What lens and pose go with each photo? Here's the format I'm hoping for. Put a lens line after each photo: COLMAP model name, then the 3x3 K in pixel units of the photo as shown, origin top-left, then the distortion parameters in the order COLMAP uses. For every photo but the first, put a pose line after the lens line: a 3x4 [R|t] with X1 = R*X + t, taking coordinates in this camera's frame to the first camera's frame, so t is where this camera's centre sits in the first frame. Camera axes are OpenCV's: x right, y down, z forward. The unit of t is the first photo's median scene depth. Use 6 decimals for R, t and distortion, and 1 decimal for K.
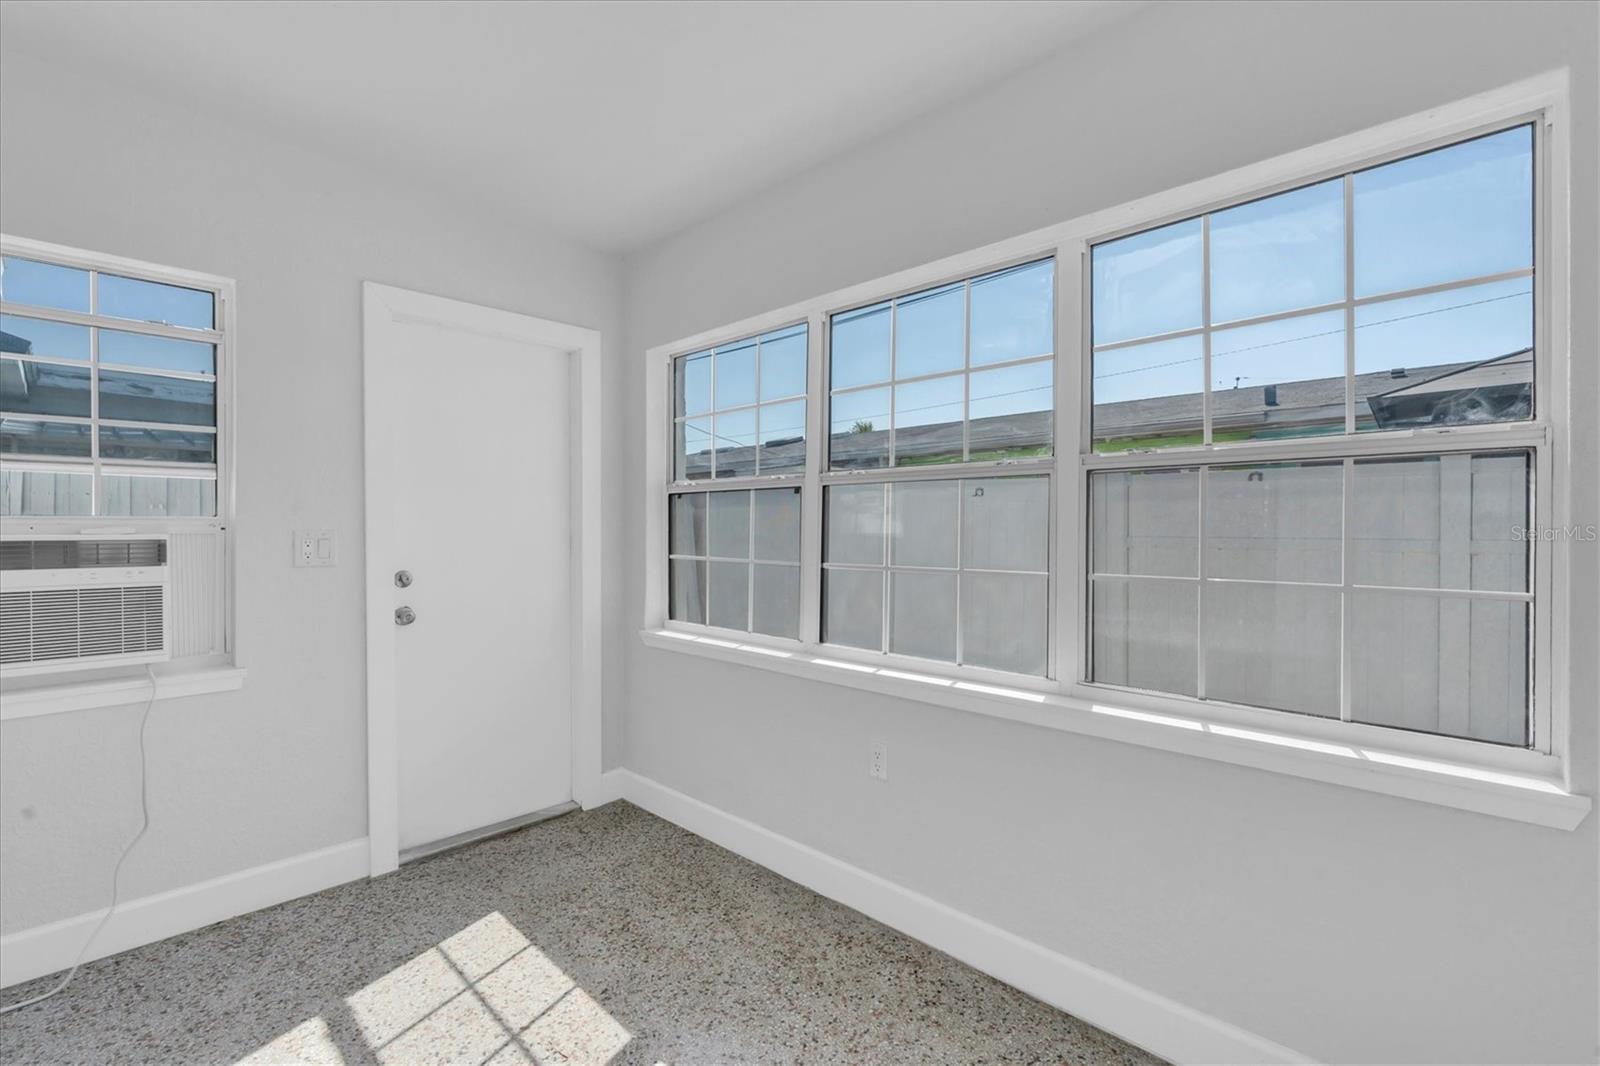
lens RADIAL K [[712.3, 0, 798.3], [0, 712.3, 539.5], [0, 0, 1]] dist [-0.009641, 0.002866]
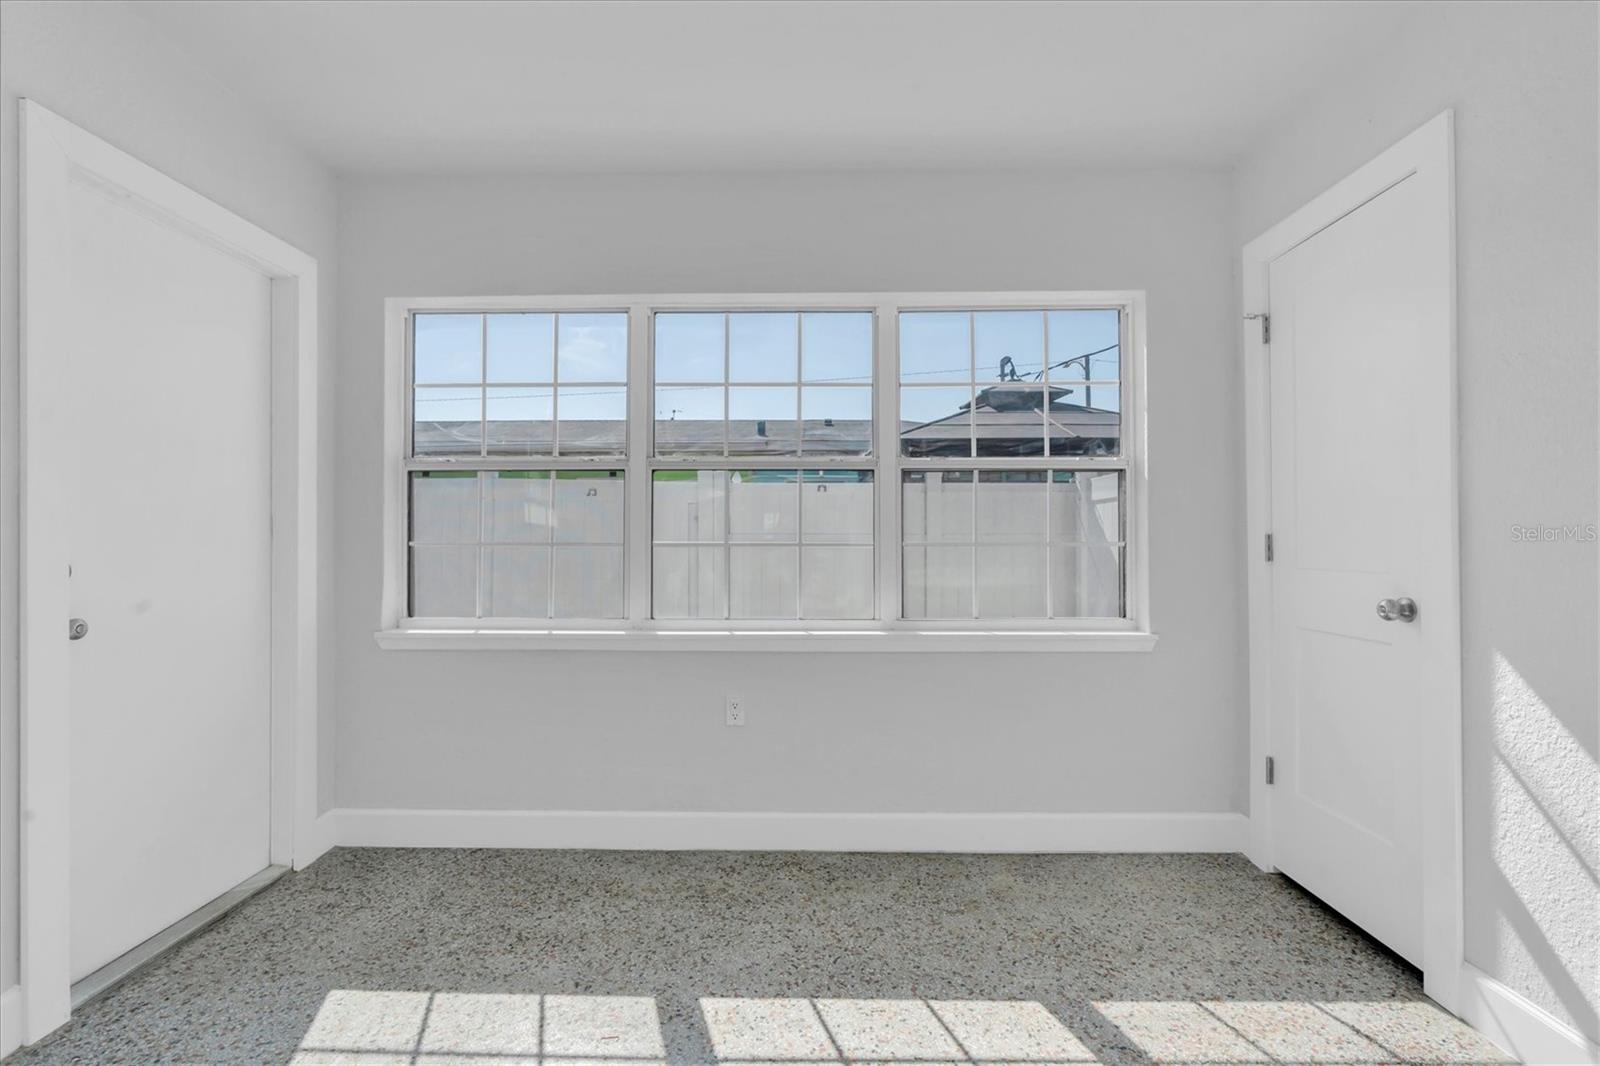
lens RADIAL K [[712.3, 0, 791.8], [0, 712.3, 541.3], [0, 0, 1]] dist [-0.009641, 0.002866]
pose [[0.734099, -0.000735, 0.679042, -0.535390], [0.010408, 0.999894, -0.010169, 0.044137], [-0.678963, 0.014532, 0.734029, 0.078194]]
